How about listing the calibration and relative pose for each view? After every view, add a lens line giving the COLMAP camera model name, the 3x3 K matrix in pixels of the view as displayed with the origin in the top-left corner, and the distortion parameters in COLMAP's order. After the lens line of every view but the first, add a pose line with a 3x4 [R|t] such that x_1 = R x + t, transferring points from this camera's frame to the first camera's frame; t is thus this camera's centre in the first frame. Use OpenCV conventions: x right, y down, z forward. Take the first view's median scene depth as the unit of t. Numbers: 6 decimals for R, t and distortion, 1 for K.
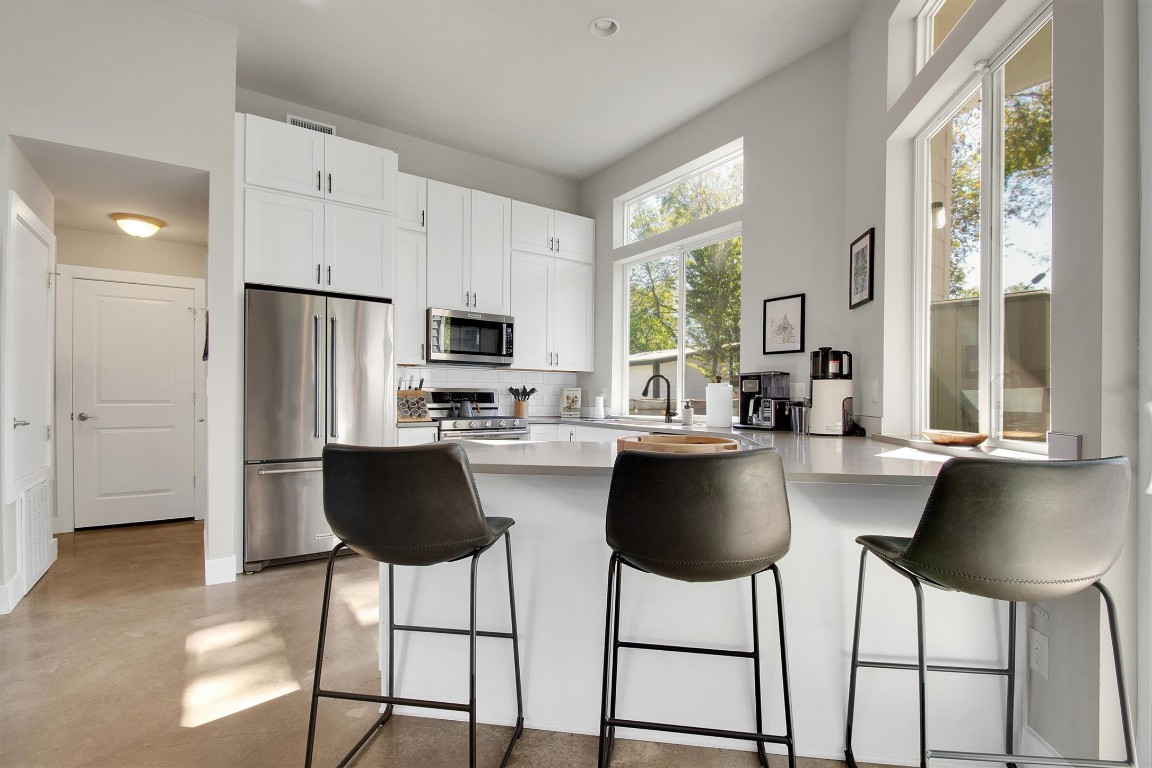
lens RADIAL K [[523.0, 0, 572.5], [0, 523.0, 398.5], [0, 0, 1]] dist [-0.000924, -0.000198]
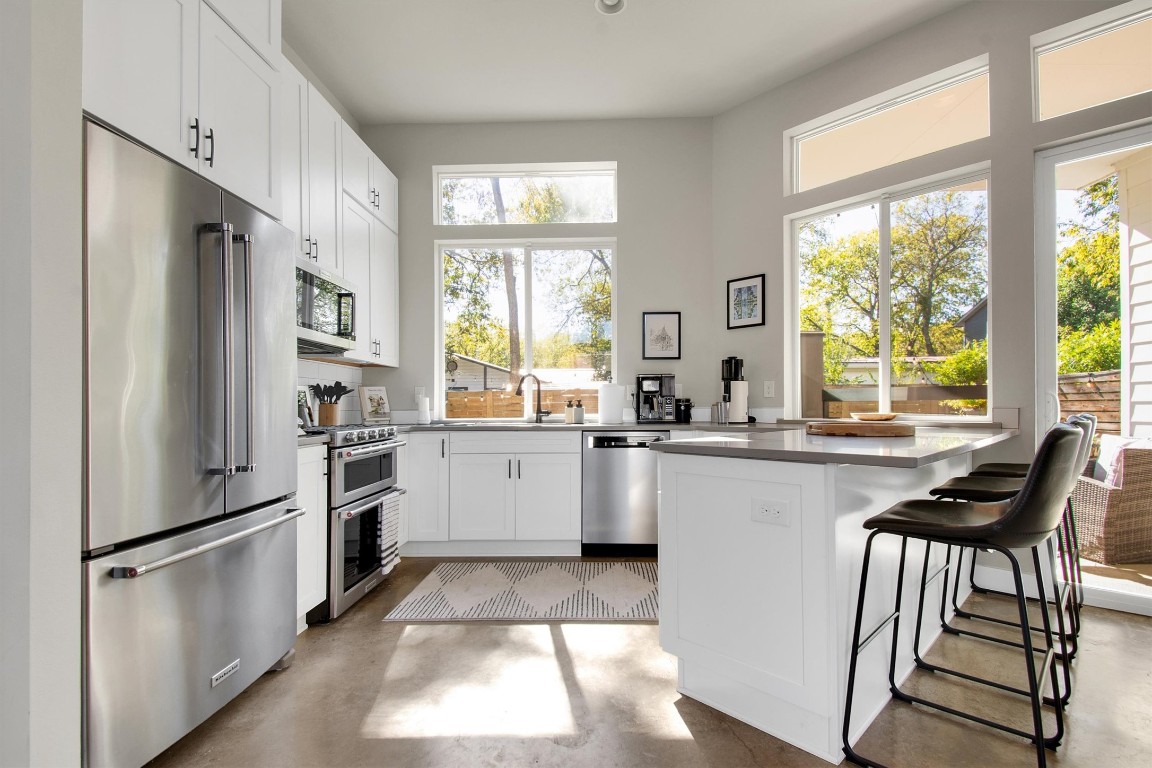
lens RADIAL K [[515.8, 0, 588.8], [0, 515.8, 429.0], [0, 0, 1]] dist [-0.021762, -0.000087]
pose [[0.588156, -0.048136, 0.807314, -0.638775], [0.011877, 0.998634, 0.050891, 0.010856], [-0.808660, -0.020343, 0.587924, 0.427941]]
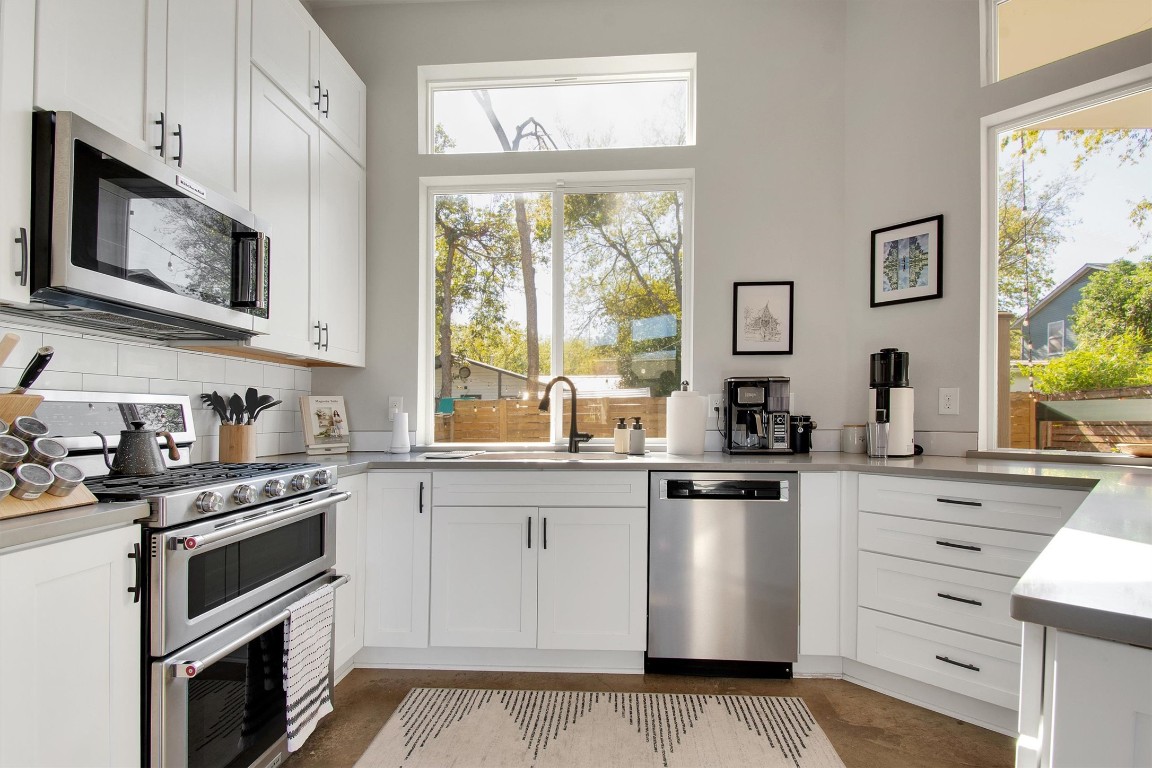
lens RADIAL K [[537.0, 0, 581.8], [0, 537.0, 408.6], [0, 0, 1]] dist [-0.001490, -0.000319]
pose [[0.625004, -0.001080, 0.780621, -0.377325], [0.009062, 0.999942, -0.005873, -0.003885], [-0.780569, 0.010745, 0.624977, 0.696375]]
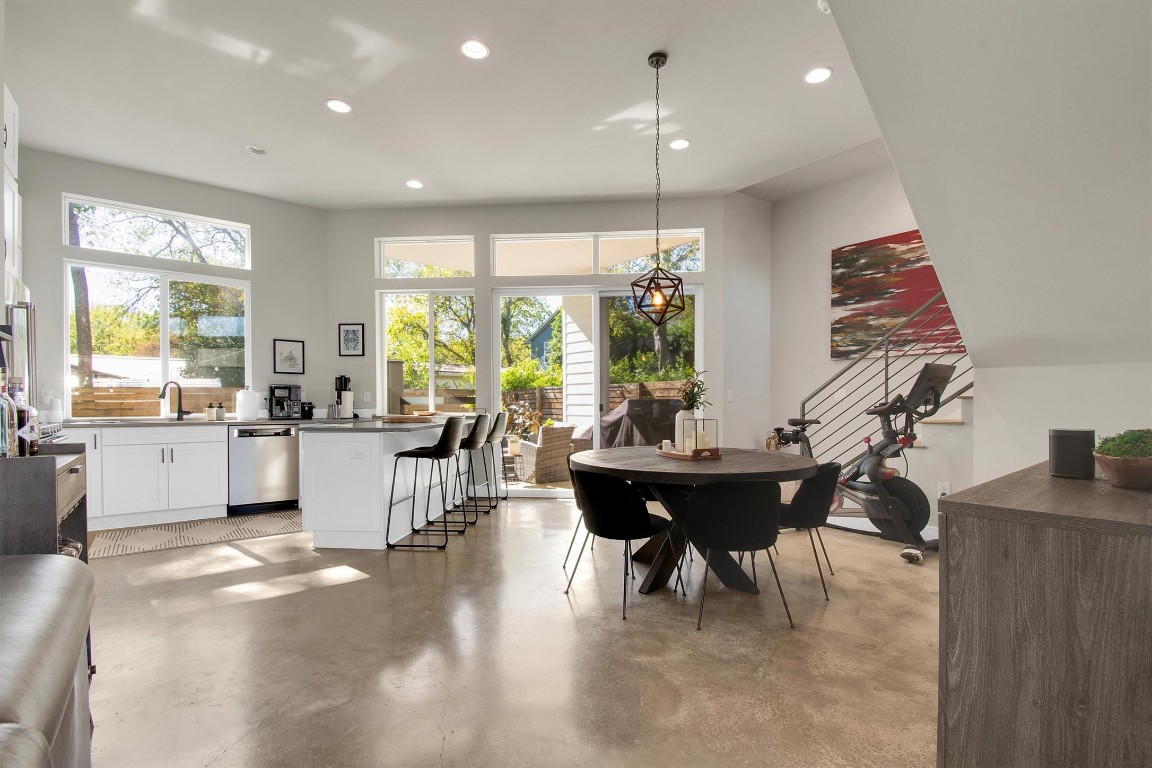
lens RADIAL K [[537.0, 0, 581.8], [0, 537.0, 408.6], [0, 0, 1]] dist [-0.001490, -0.000319]
pose [[-0.055673, -0.022167, 0.998203, -1.339368], [0.000354, 0.999753, 0.022221, -0.012106], [-0.998449, 0.001591, -0.055652, 0.154919]]
